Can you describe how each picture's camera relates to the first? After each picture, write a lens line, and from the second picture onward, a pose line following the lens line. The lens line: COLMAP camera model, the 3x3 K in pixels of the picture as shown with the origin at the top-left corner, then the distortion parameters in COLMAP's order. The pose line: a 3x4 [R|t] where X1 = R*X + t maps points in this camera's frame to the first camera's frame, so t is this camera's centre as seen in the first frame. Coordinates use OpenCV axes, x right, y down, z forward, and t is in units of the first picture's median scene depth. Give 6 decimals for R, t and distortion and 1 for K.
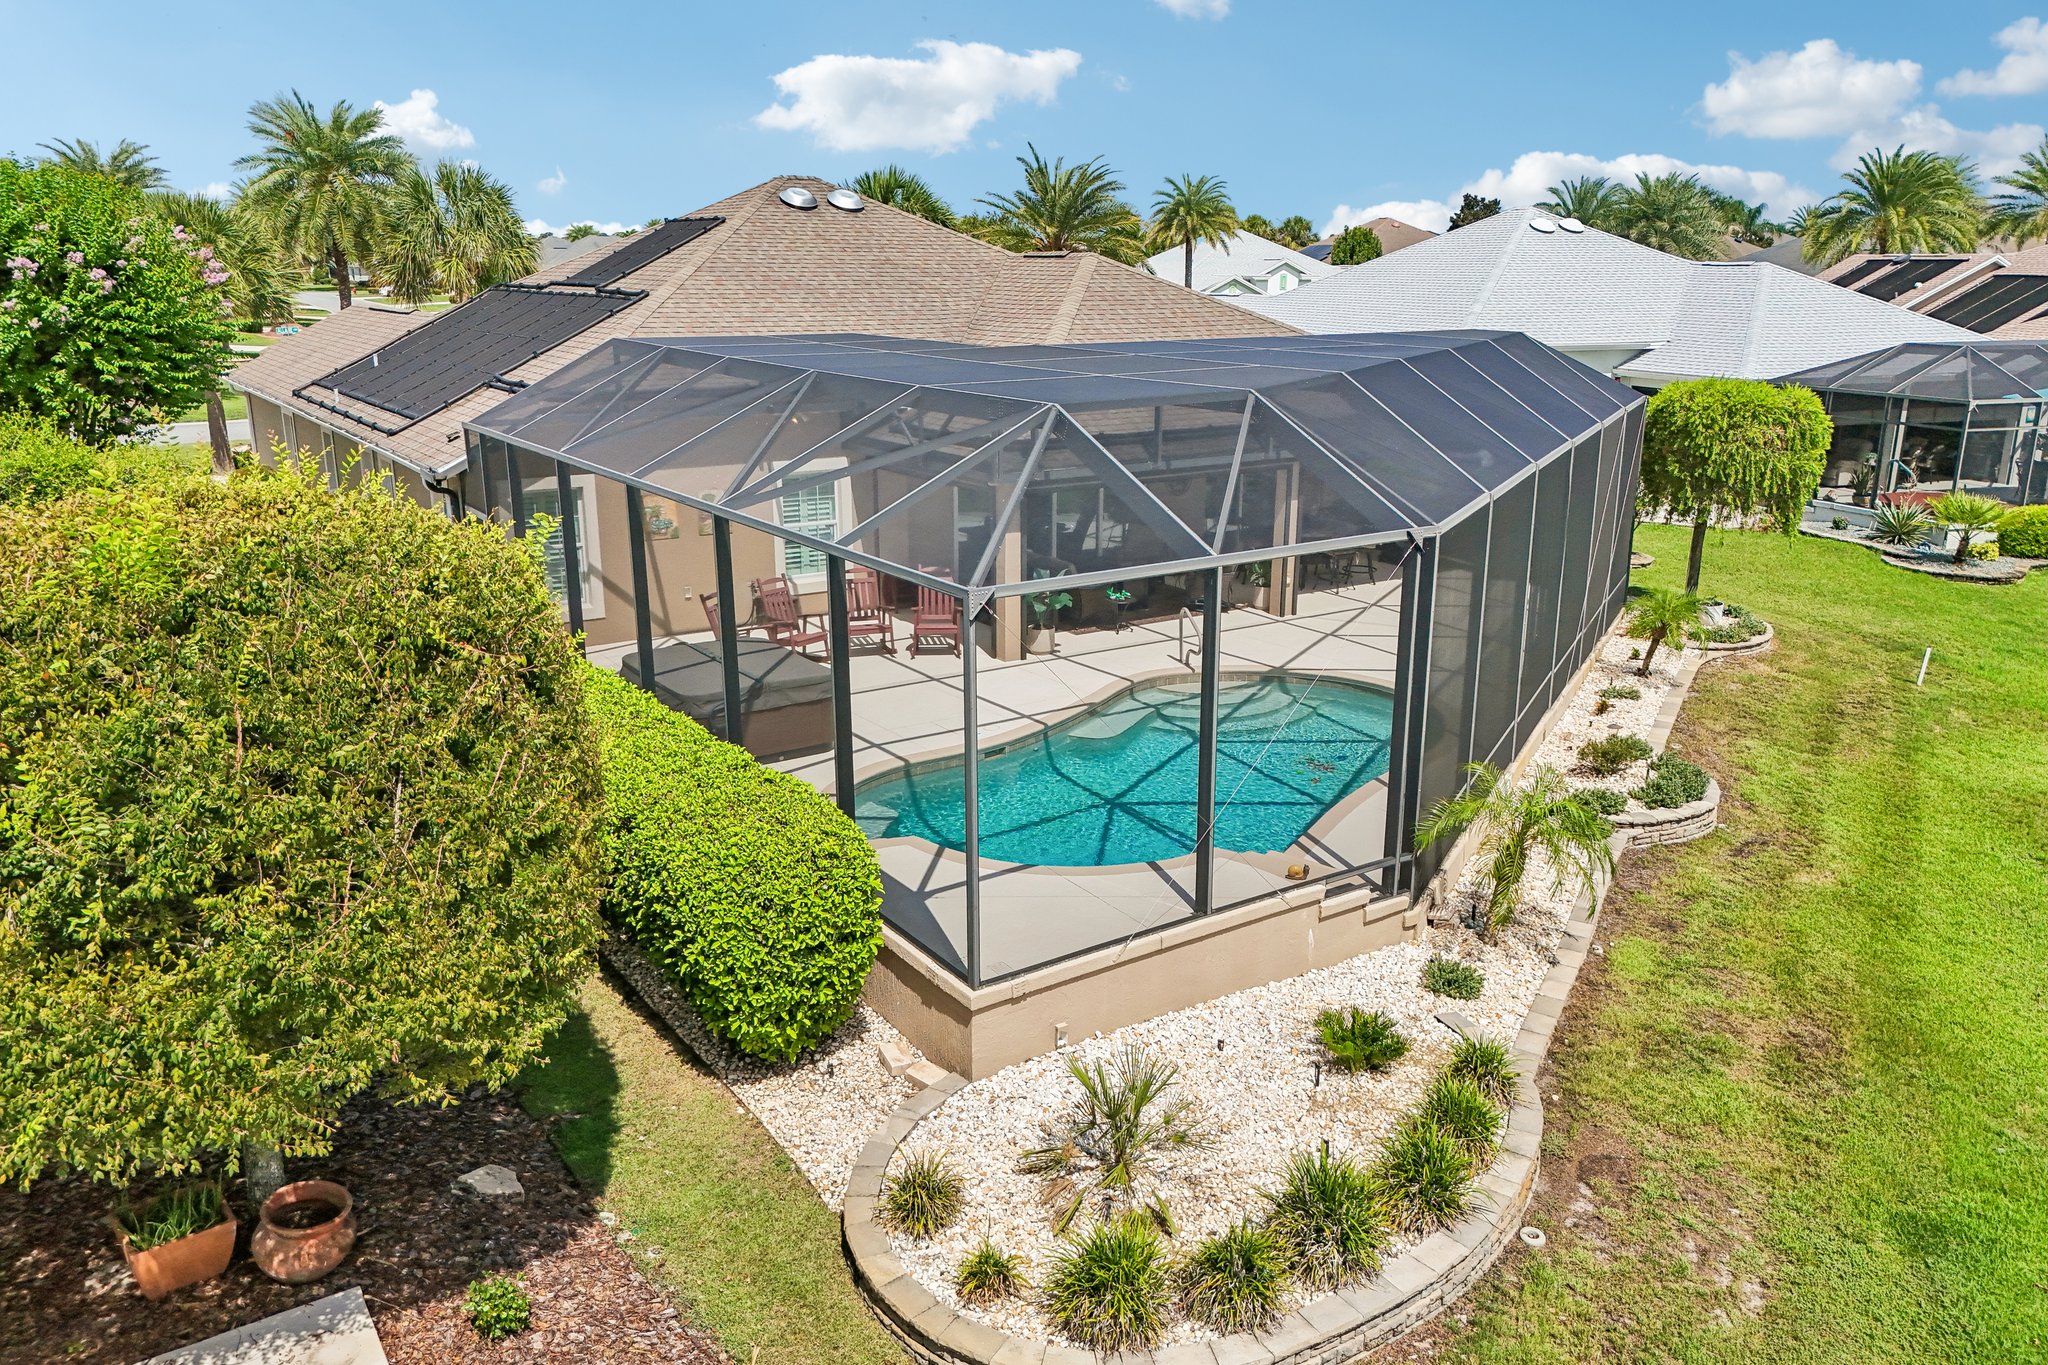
lens RADIAL K [[1519.7, 0, 1032.3], [0, 1519.7, 684.0], [0, 0, 1]] dist [0.058976, -0.043336]
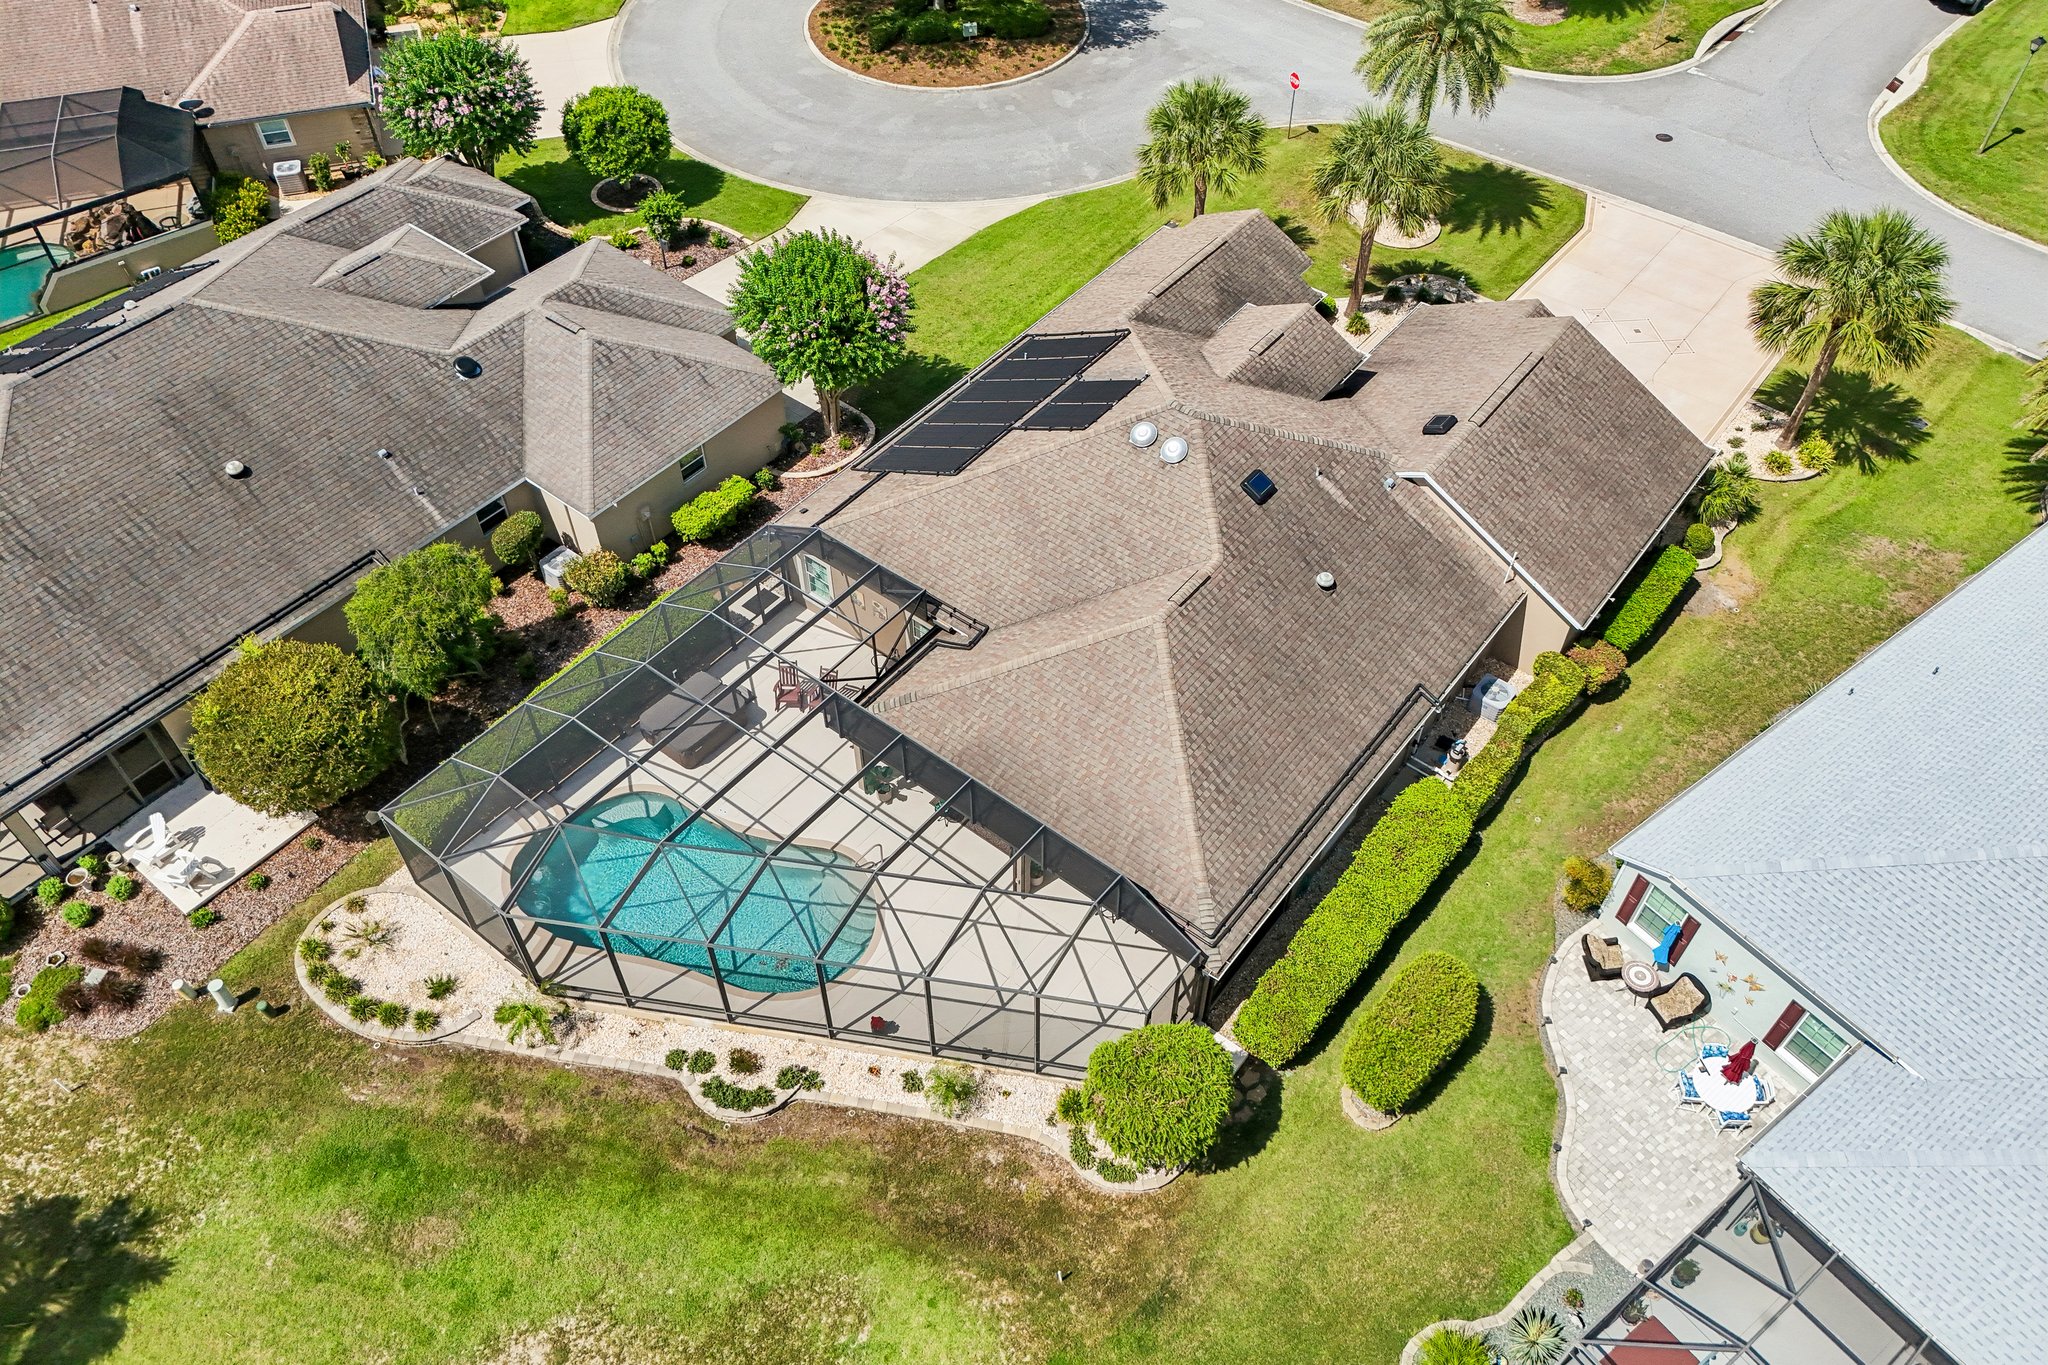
lens RADIAL K [[1519.7, 0, 1021.8], [0, 1519.7, 676.5], [0, 0, 1]] dist [0.058976, -0.043336]
pose [[0.298324, 0.708214, -0.639871, 2.422940], [-0.259254, 0.705319, 0.659782, -2.972257], [0.918581, -0.030939, 0.394021, 0.968785]]
